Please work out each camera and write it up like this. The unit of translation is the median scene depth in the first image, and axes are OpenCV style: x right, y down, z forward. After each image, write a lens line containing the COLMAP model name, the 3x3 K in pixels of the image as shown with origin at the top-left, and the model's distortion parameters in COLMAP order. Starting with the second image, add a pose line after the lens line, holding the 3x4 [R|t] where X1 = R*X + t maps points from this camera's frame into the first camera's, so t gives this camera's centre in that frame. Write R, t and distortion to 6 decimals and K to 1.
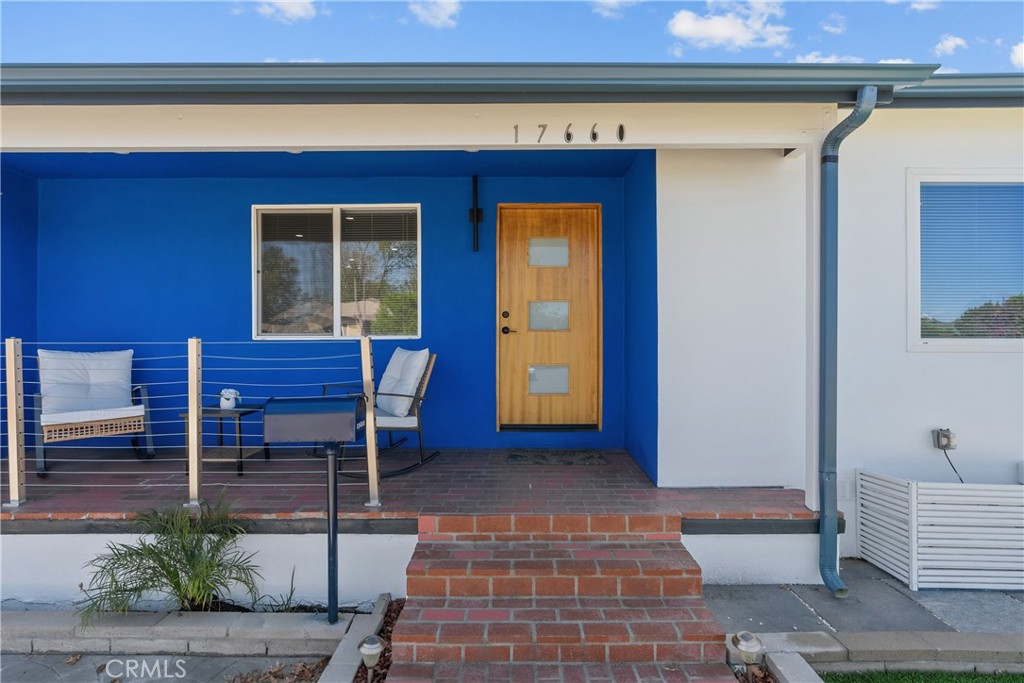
lens RADIAL K [[509.2, 0, 512.0], [0, 509.2, 341.5], [0, 0, 1]] dist [-0.003518, -0.000704]
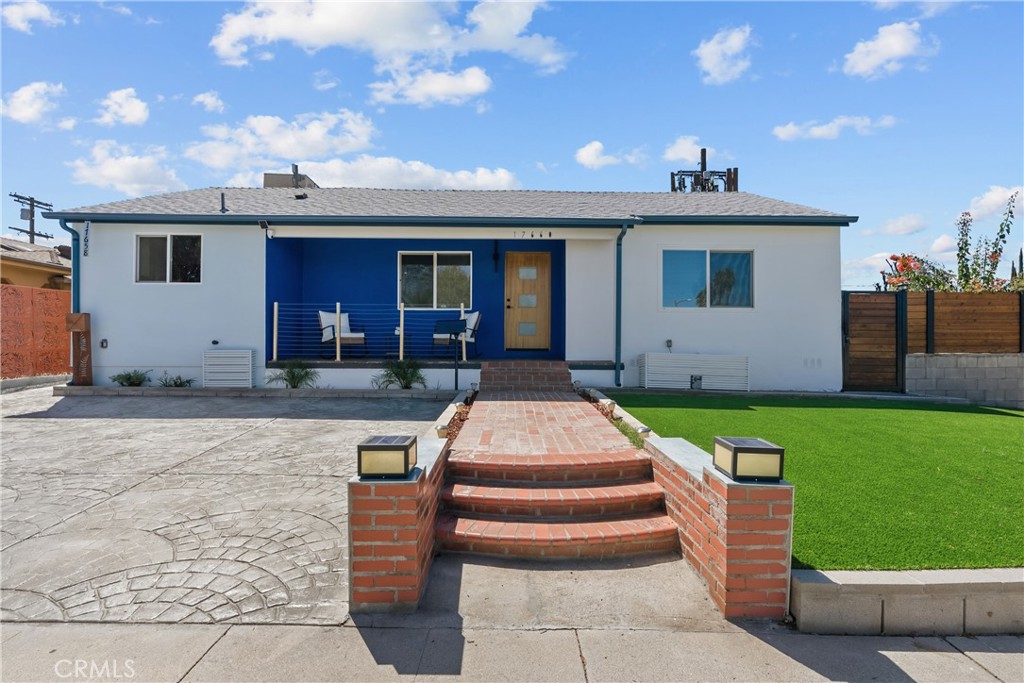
lens RADIAL K [[509.2, 0, 512.0], [0, 509.2, 341.5], [0, 0, 1]] dist [-0.003518, -0.000704]
pose [[0.999813, 0.008928, 0.017152, -0.041690], [-0.008548, 0.999718, -0.022135, 0.220585], [-0.017345, 0.021984, 0.999608, -1.535653]]
